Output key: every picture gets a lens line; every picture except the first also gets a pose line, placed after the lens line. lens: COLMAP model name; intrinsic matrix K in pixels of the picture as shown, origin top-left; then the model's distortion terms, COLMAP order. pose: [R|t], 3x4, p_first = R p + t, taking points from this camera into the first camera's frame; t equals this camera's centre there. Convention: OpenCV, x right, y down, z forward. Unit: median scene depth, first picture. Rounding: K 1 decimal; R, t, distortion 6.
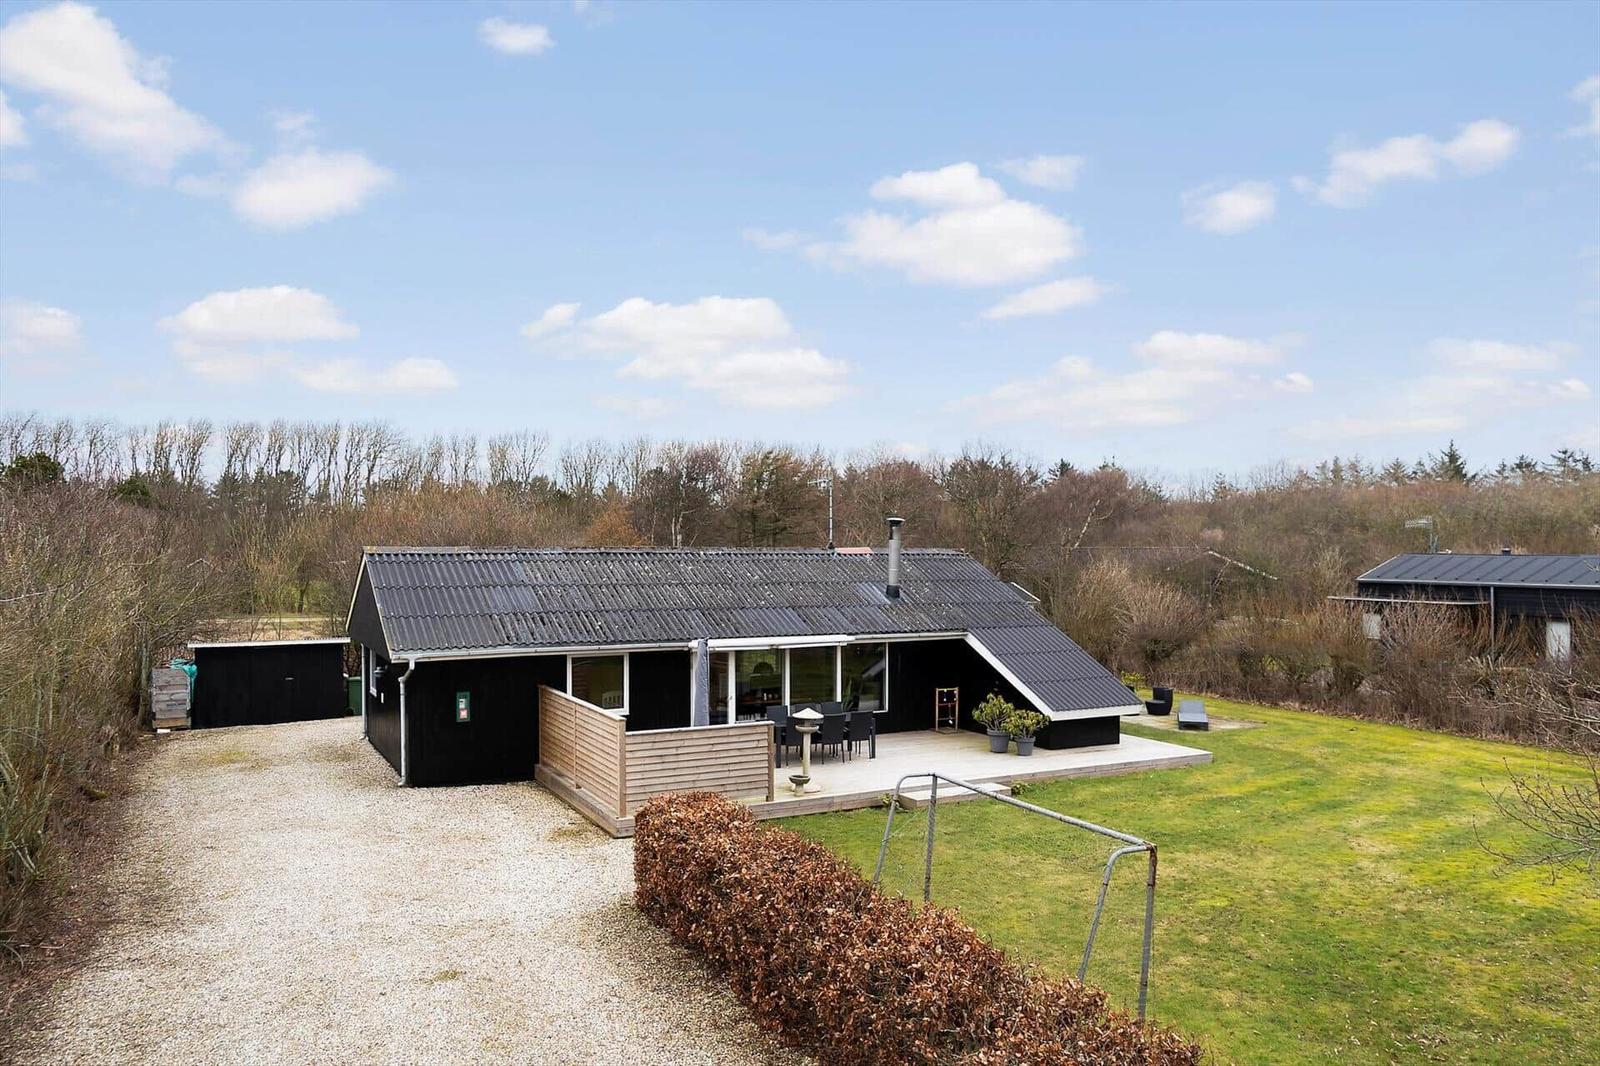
lens RADIAL K [[1186.7, 0, 800.0], [0, 1186.7, 533.0], [0, 0, 1]] dist [-0.007616, -0.003379]
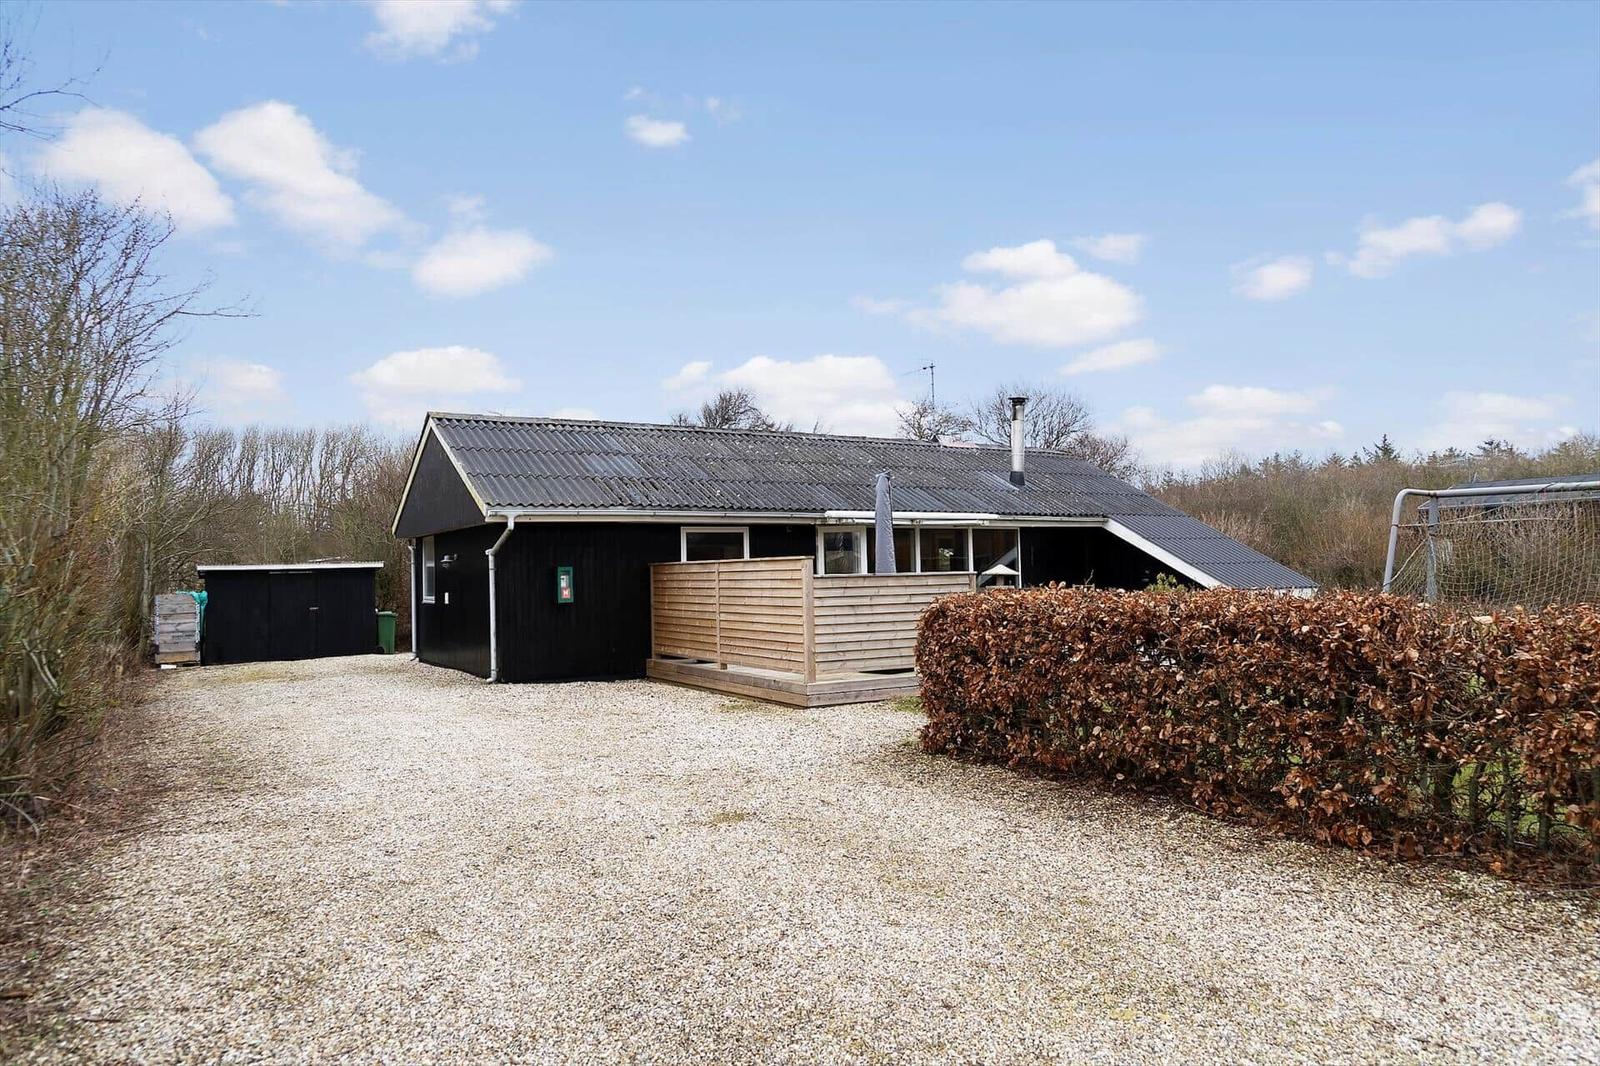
lens RADIAL K [[1155.3, 0, 834.3], [0, 1155.3, 483.8], [0, 0, 1]] dist [-0.002043, -0.002946]
pose [[0.998362, -0.017929, 0.054340, -0.139880], [0.020198, 0.998934, -0.041510, 0.113421], [-0.053538, 0.042540, 0.997659, 0.187819]]
